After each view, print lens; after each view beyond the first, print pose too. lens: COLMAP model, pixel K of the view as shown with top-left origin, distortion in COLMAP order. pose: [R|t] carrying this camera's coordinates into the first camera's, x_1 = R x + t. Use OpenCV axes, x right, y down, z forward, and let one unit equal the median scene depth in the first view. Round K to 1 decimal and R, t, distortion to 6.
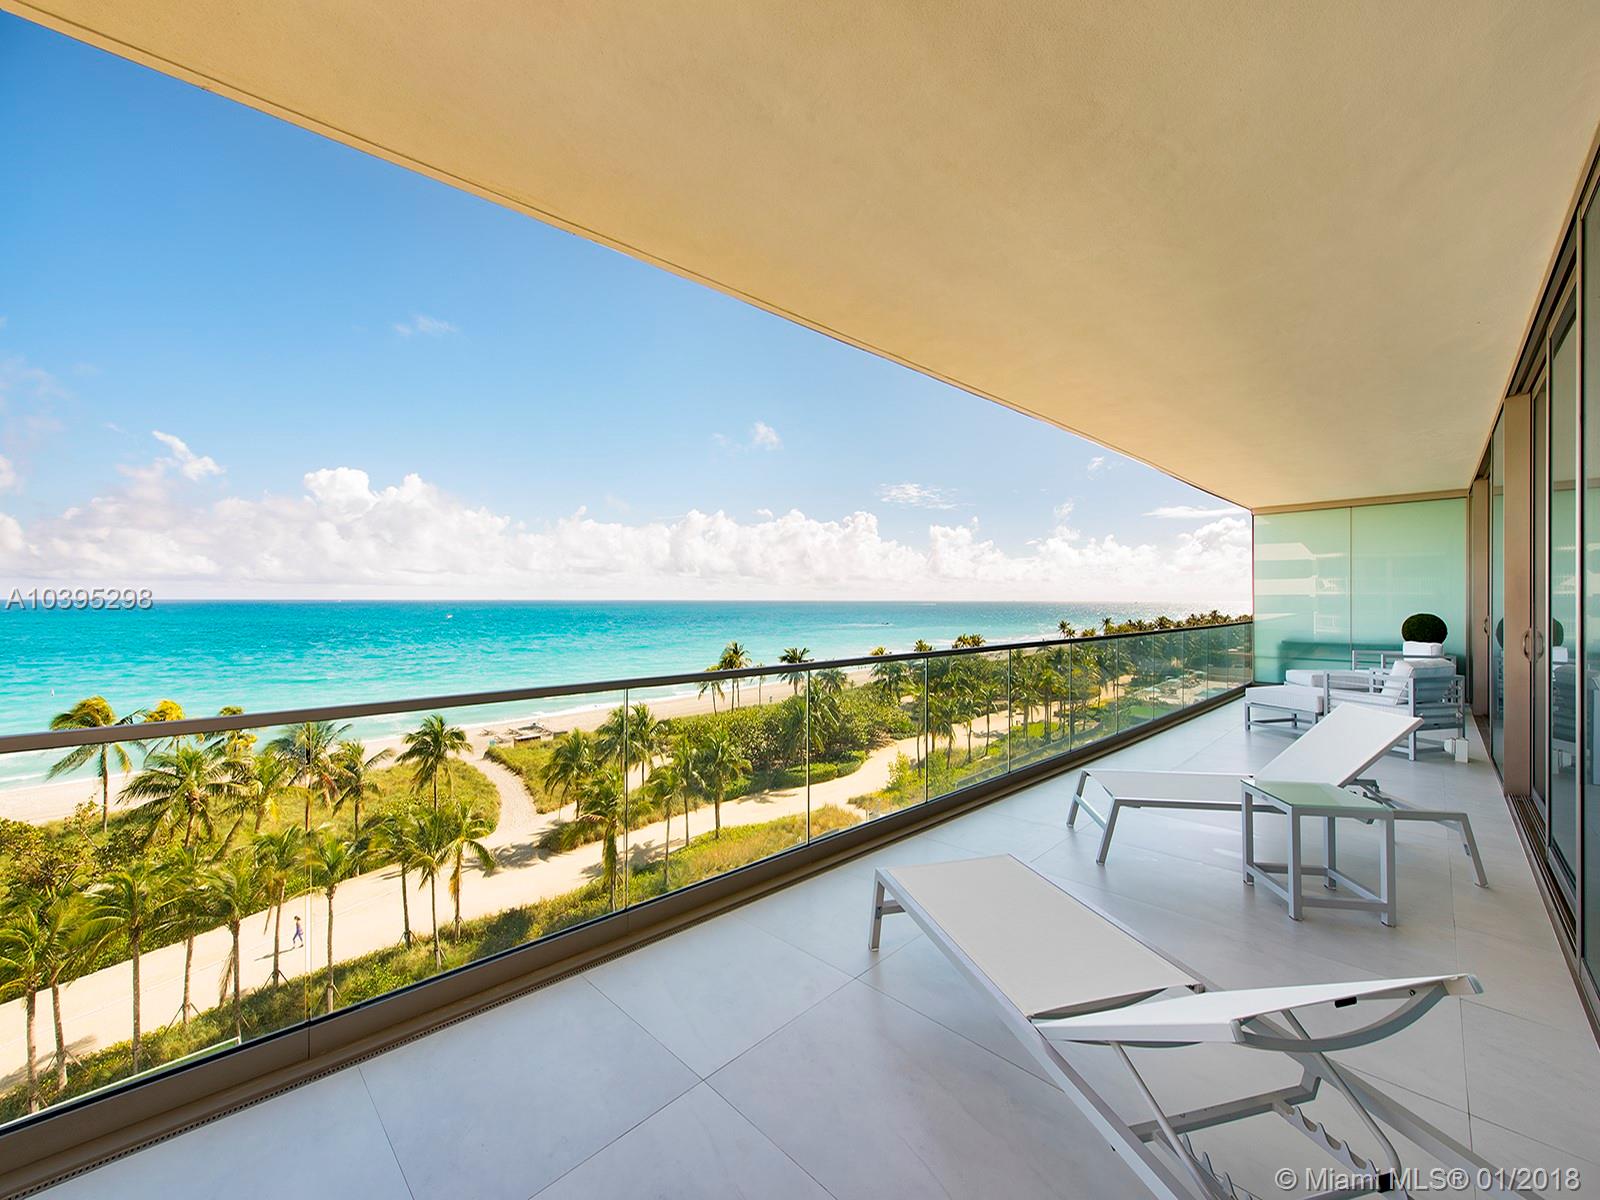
lens RADIAL K [[645.8, 0, 815.2], [0, 645.8, 598.1], [0, 0, 1]] dist [0.007527, -0.000551]
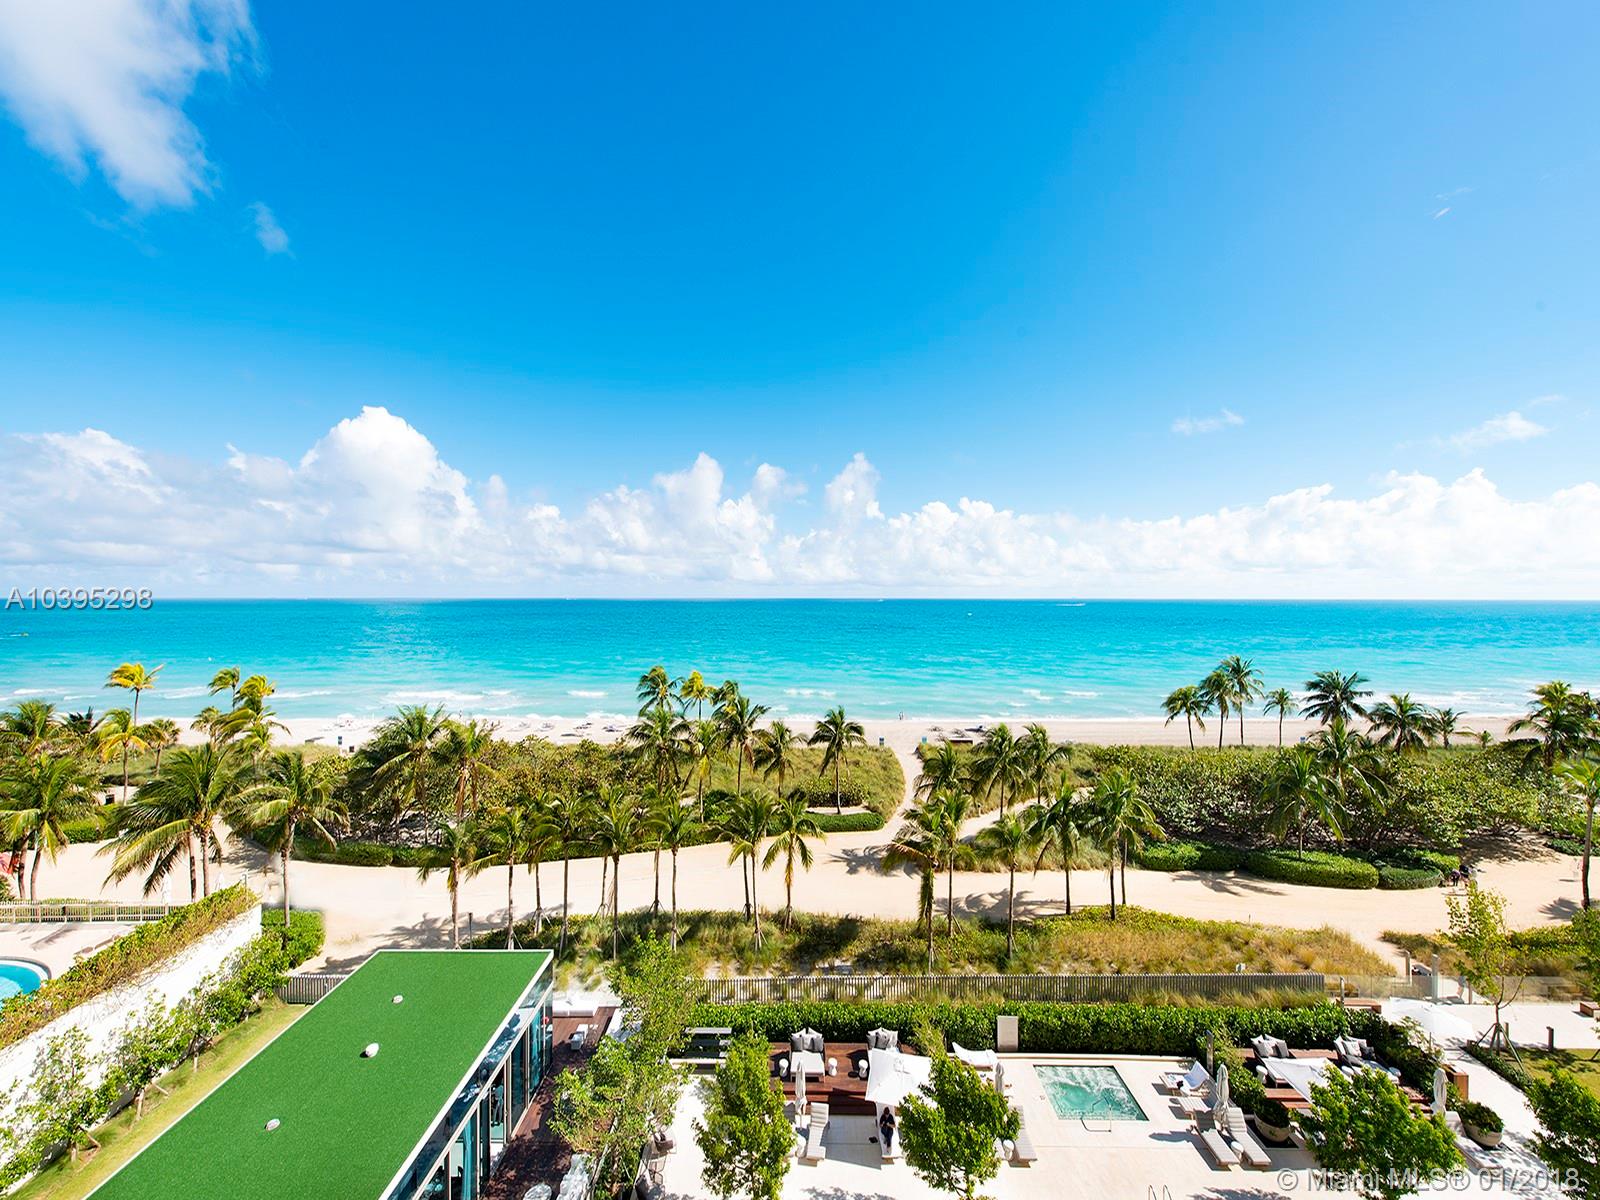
lens RADIAL K [[645.8, 0, 797.7], [0, 645.8, 597.4], [0, 0, 1]] dist [0.007527, -0.000551]
pose [[0.673955, -0.001890, -0.738770, 0.203563], [0.001168, 0.999998, -0.001493, 0.001656], [0.738771, 0.000144, 0.673956, 0.296572]]
